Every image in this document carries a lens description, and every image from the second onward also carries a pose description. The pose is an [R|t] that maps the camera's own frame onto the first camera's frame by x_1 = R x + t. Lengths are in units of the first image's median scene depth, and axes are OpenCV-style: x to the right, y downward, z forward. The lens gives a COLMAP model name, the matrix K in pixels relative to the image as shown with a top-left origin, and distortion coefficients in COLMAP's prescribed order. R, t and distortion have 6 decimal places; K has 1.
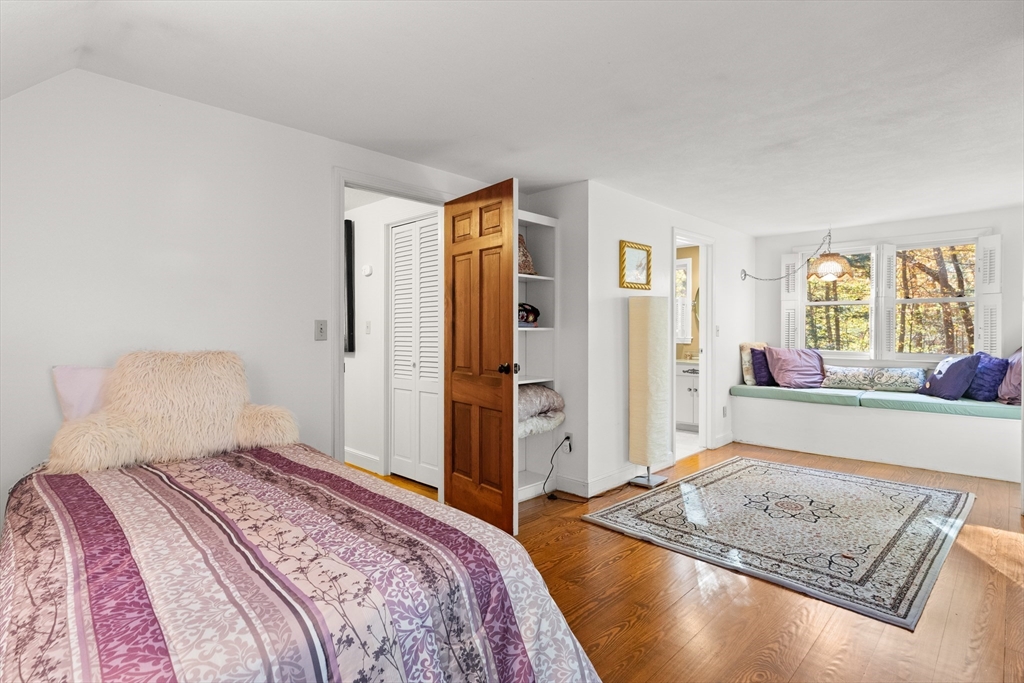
lens RADIAL K [[521.3, 0, 514.1], [0, 521.3, 338.4], [0, 0, 1]] dist [-0.004316, -0.000757]
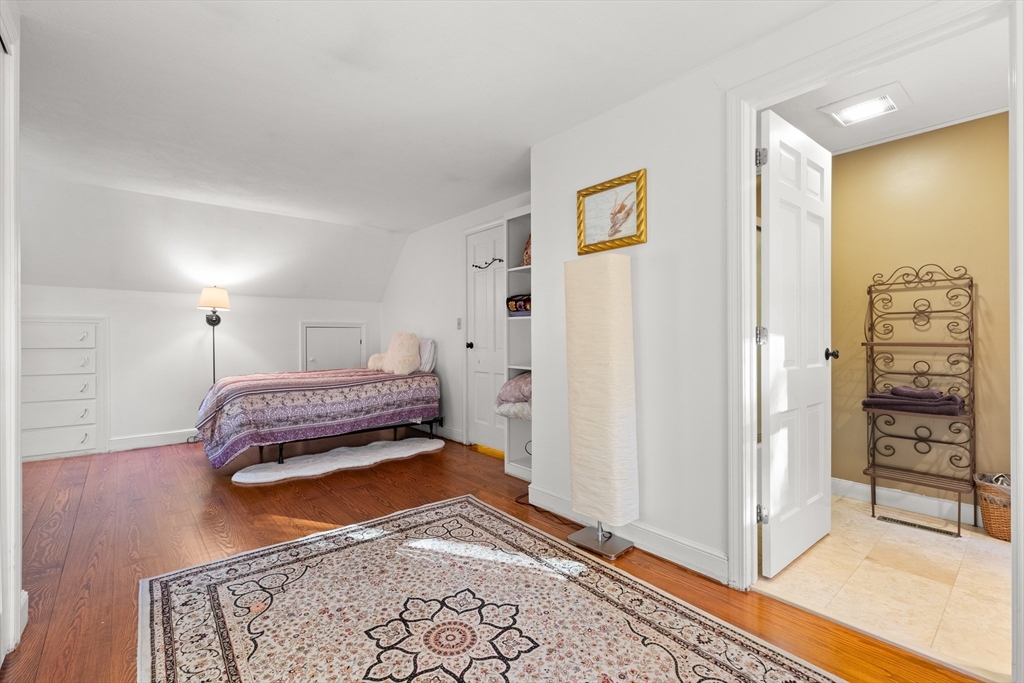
lens RADIAL K [[464.0, 0, 515.3], [0, 464.0, 336.1], [0, 0, 1]] dist [0.002581, 0.000385]
pose [[-0.097974, 0.003949, -0.995181, 1.160710], [-0.011453, 0.999921, 0.005095, 0.021424], [0.995123, 0.011897, -0.097921, 1.308709]]
